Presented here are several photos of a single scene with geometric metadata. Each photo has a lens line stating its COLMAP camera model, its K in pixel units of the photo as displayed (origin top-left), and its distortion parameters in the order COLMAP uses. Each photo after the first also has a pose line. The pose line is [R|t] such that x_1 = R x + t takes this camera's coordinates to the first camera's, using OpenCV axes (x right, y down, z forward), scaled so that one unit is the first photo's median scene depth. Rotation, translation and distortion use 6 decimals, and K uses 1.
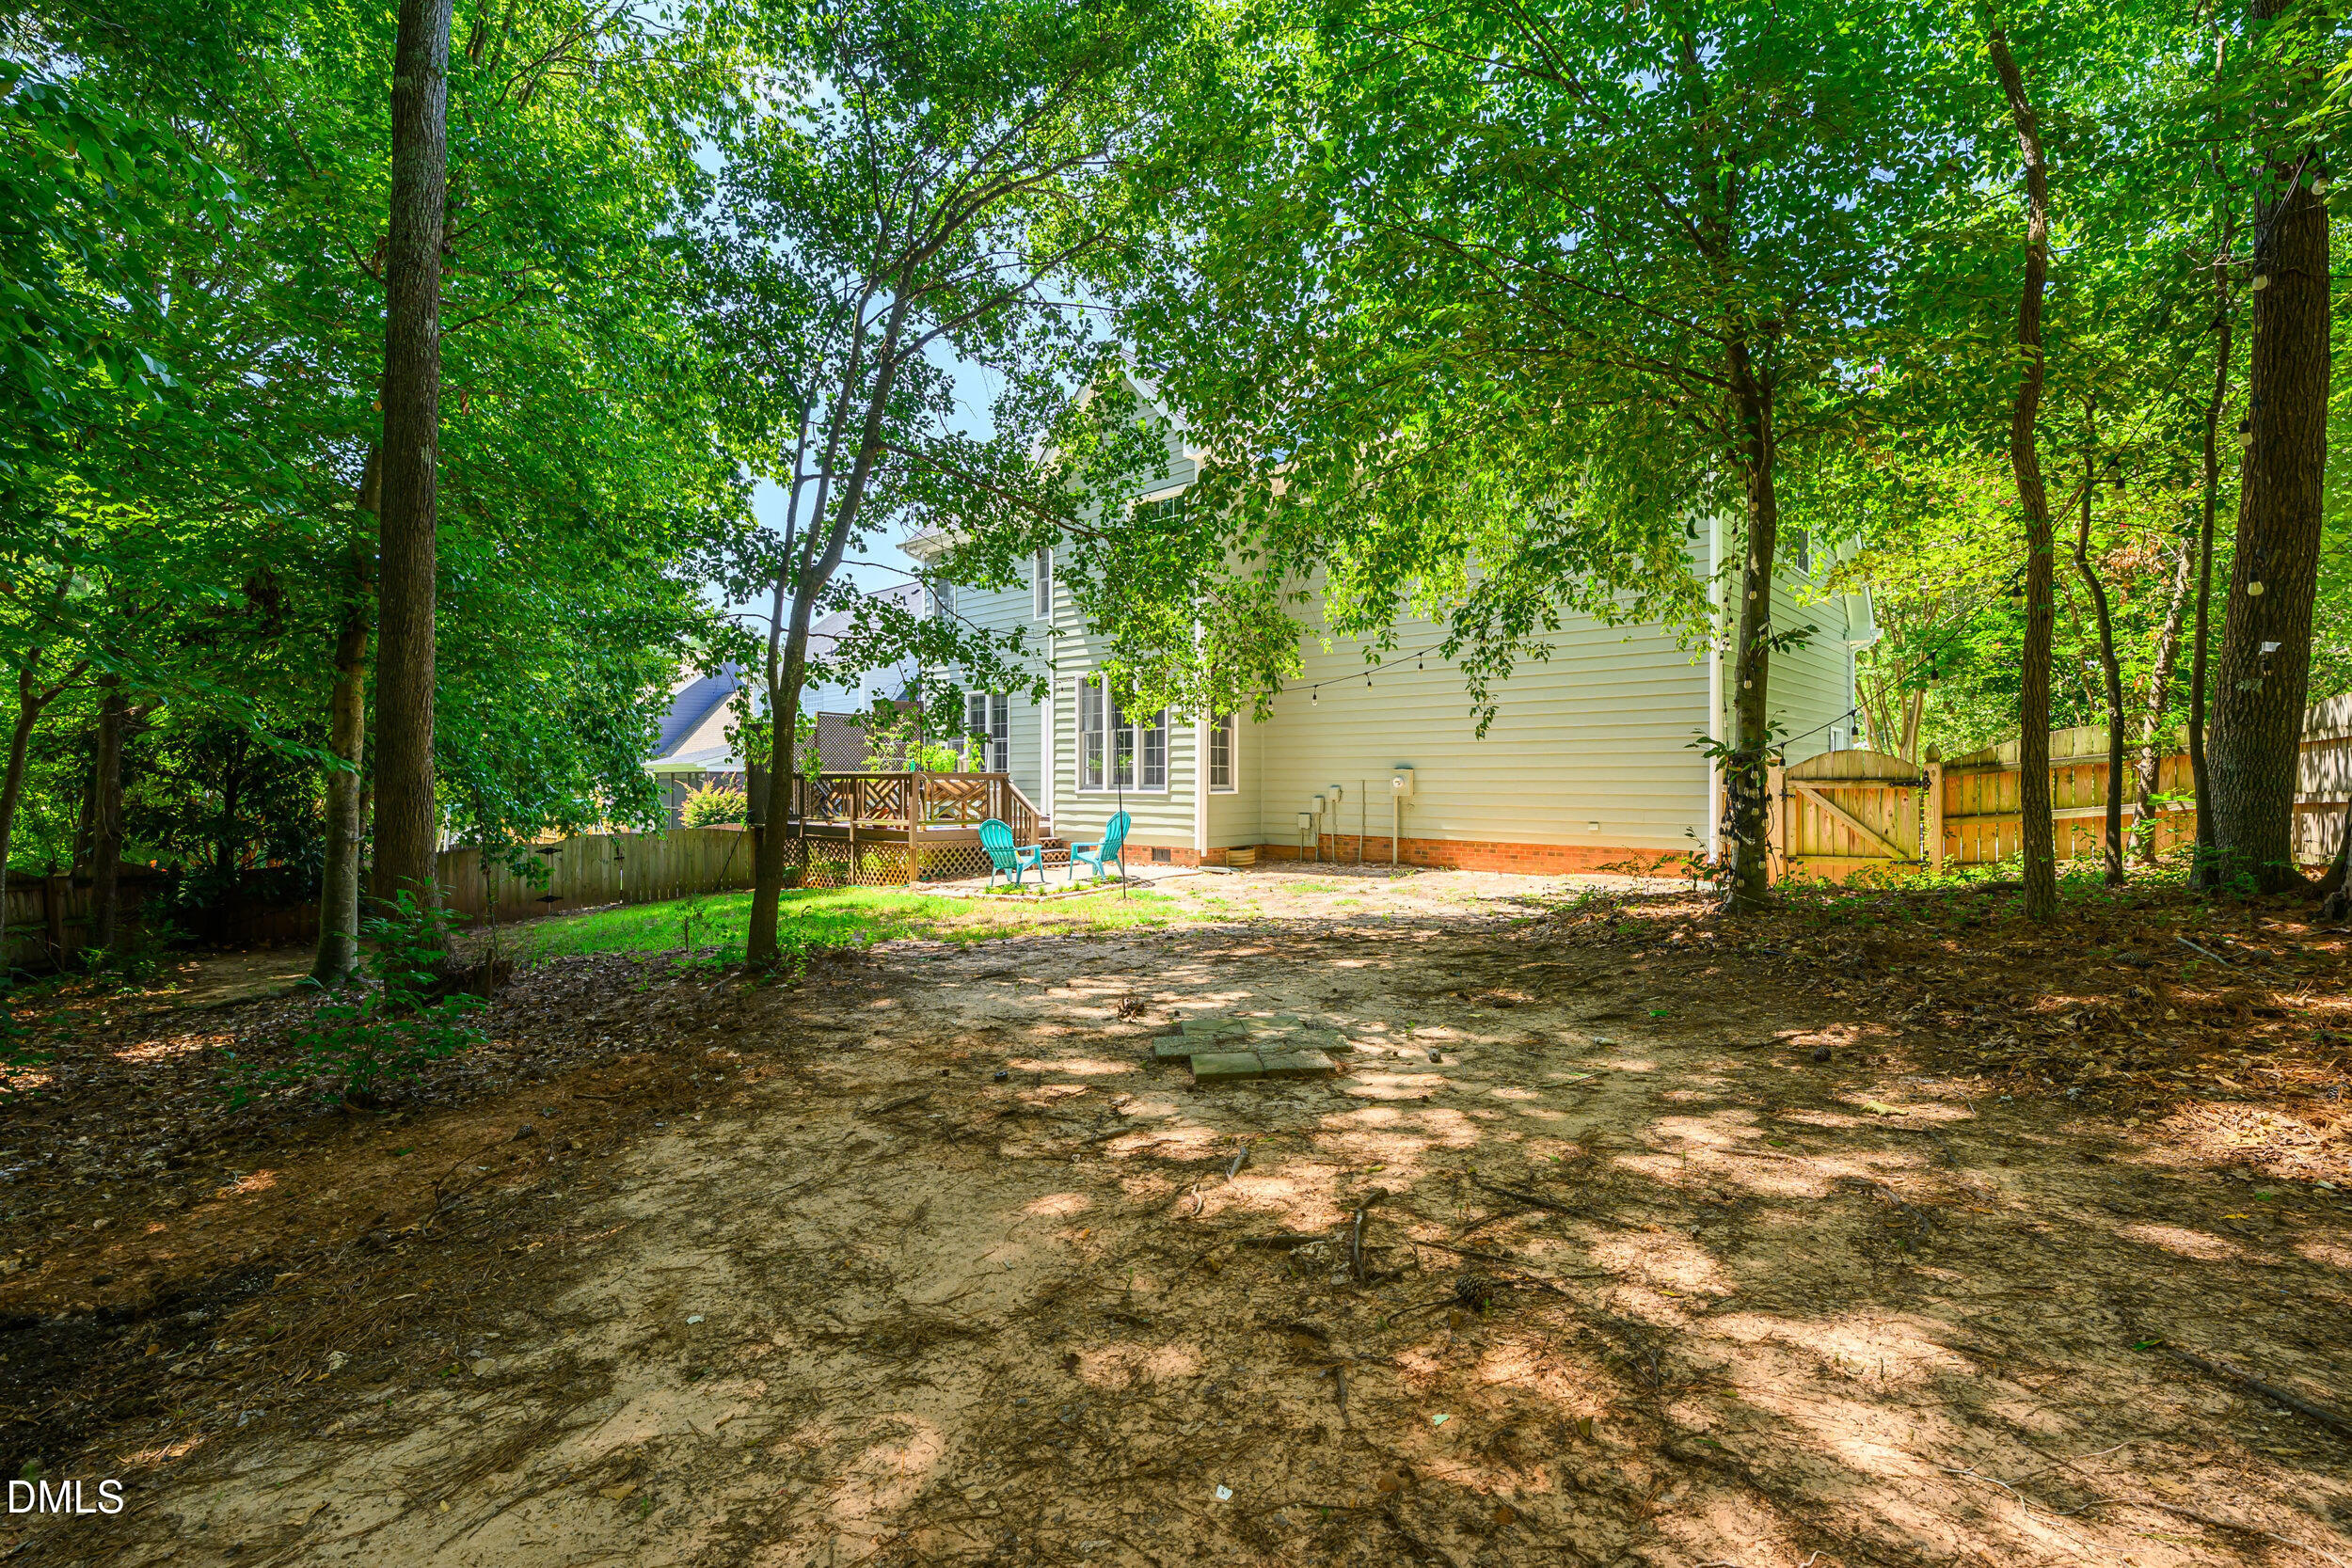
lens RADIAL K [[1094.2, 0, 1176.0], [0, 1094.2, 784.0], [0, 0, 1]] dist [0.000251, 0.000006]
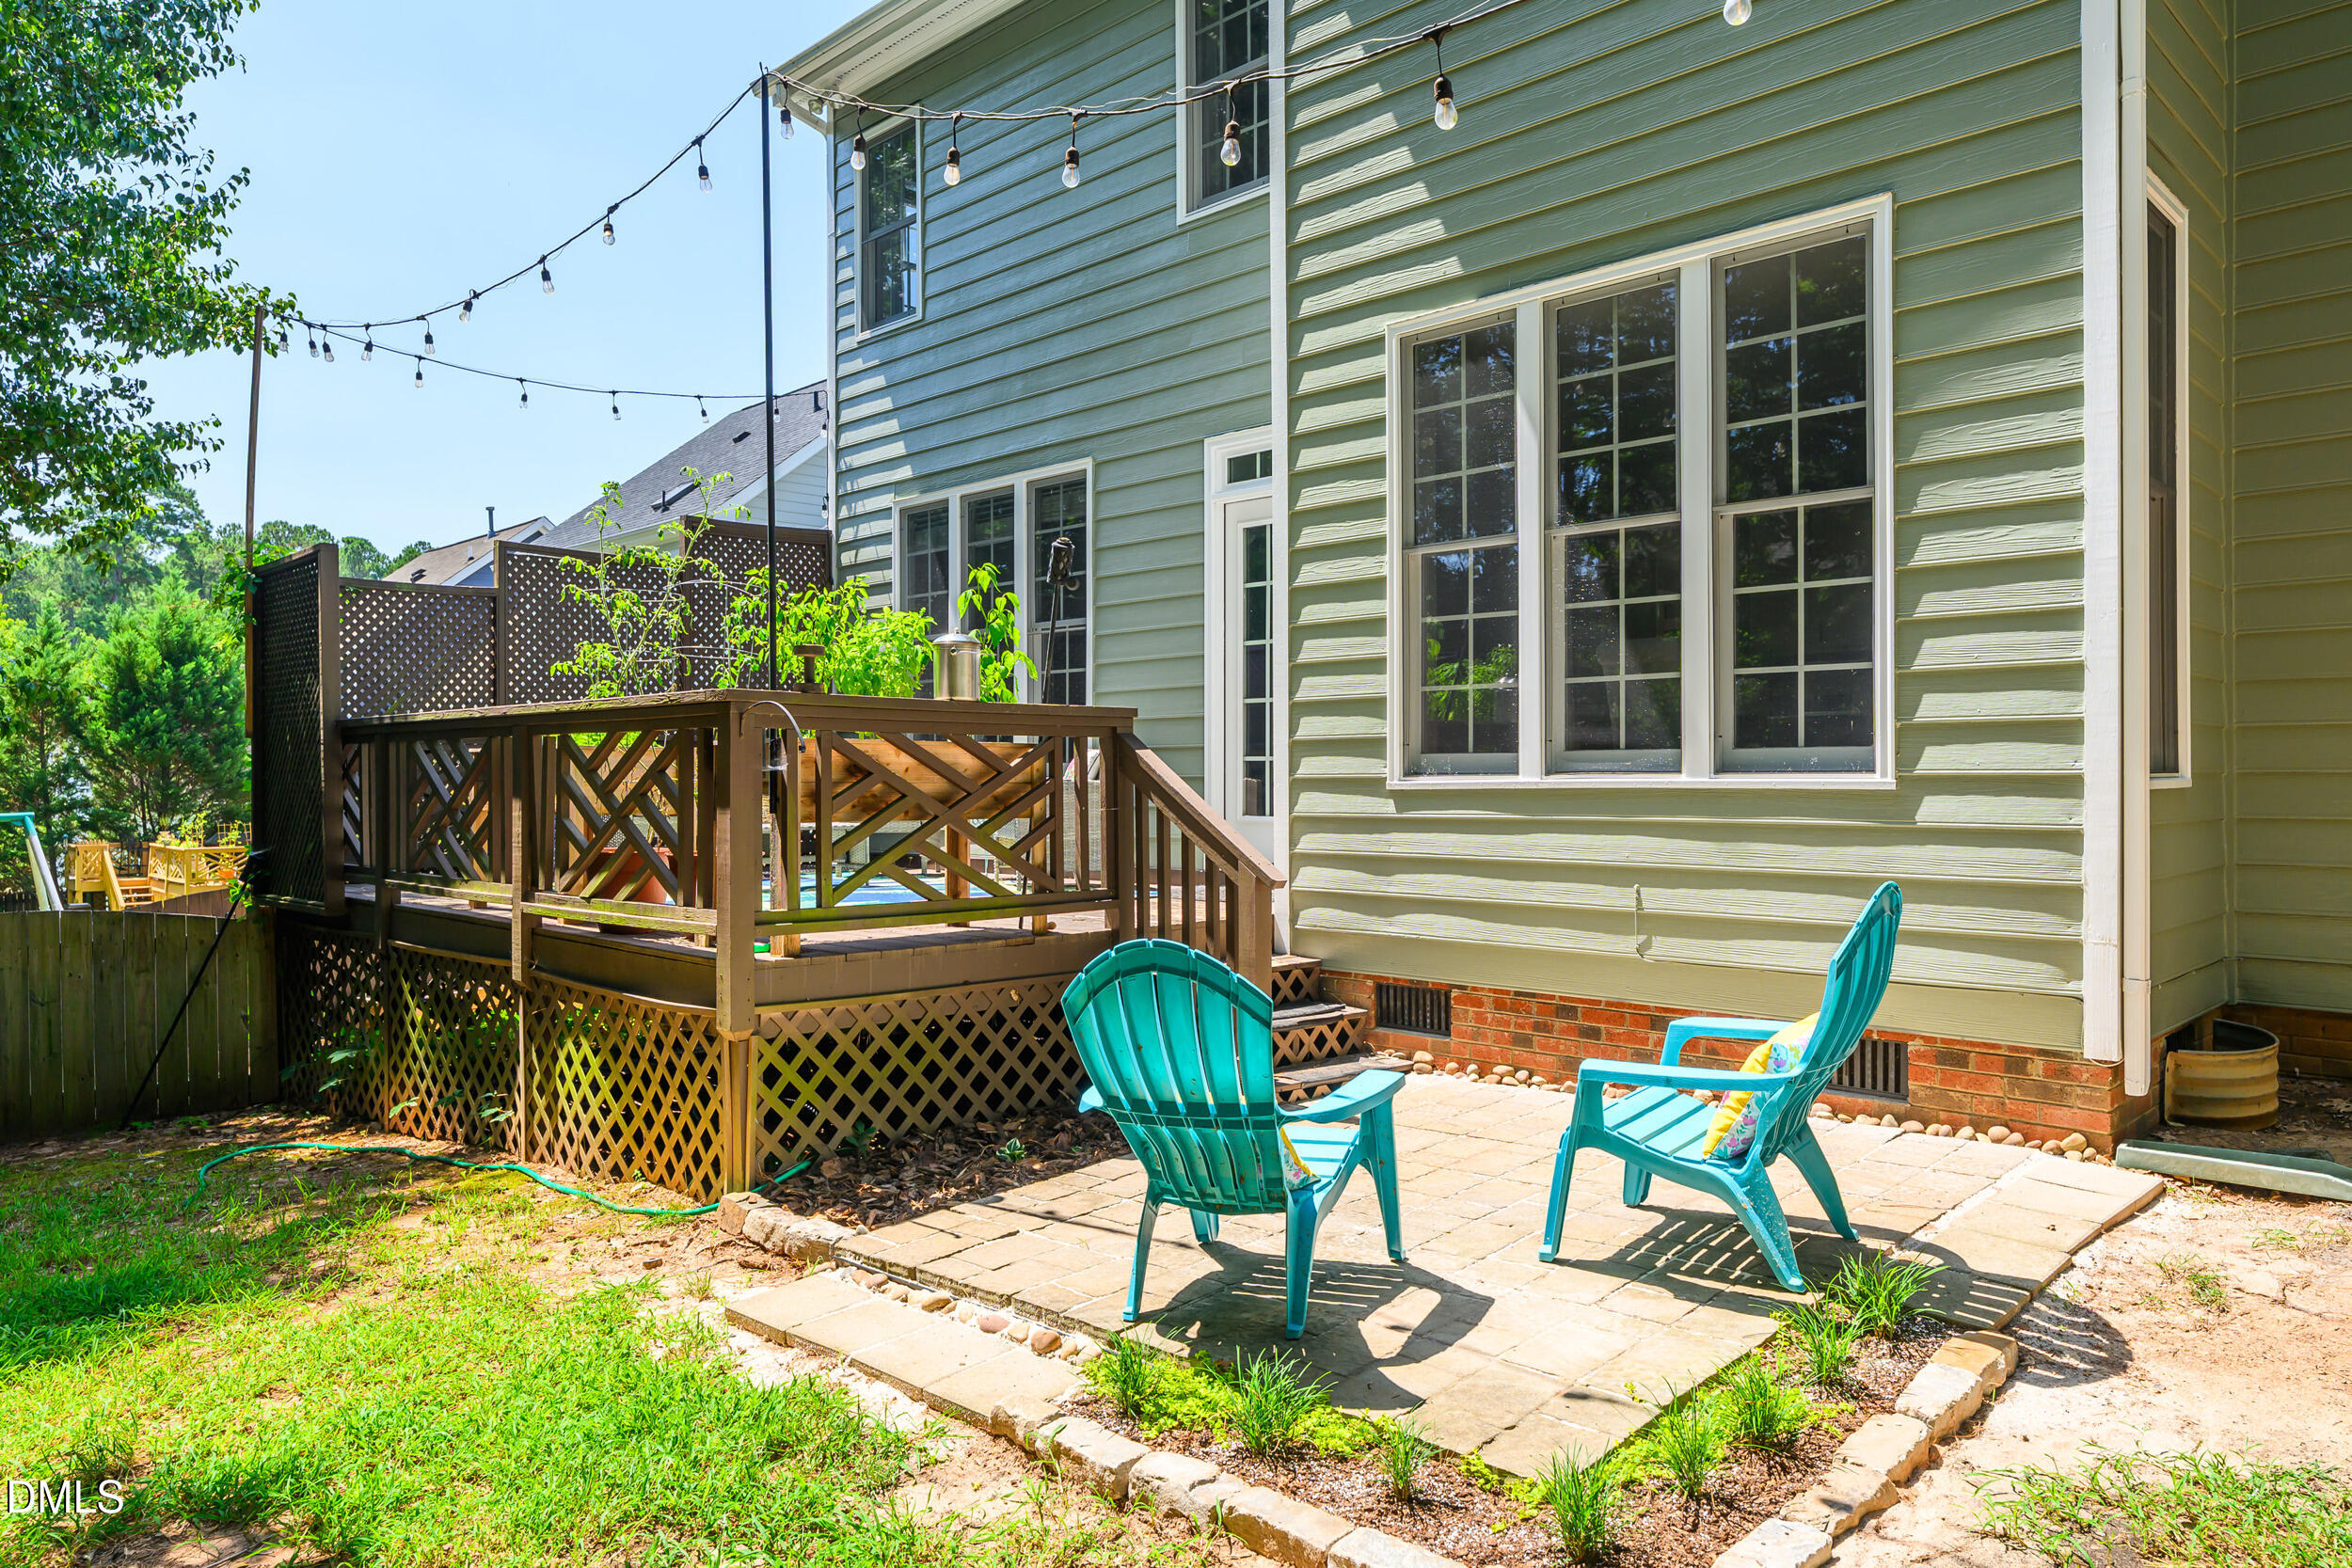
lens RADIAL K [[1560.4, 0, 1176.0], [0, 1560.4, 784.0], [0, 0, 1]] dist [-0.002872, 0.001061]
pose [[0.999079, -0.003046, -0.042805, -0.134091], [0.003162, 0.999992, 0.002628, 0.006526], [0.042796, -0.002761, 0.999080, 0.669818]]
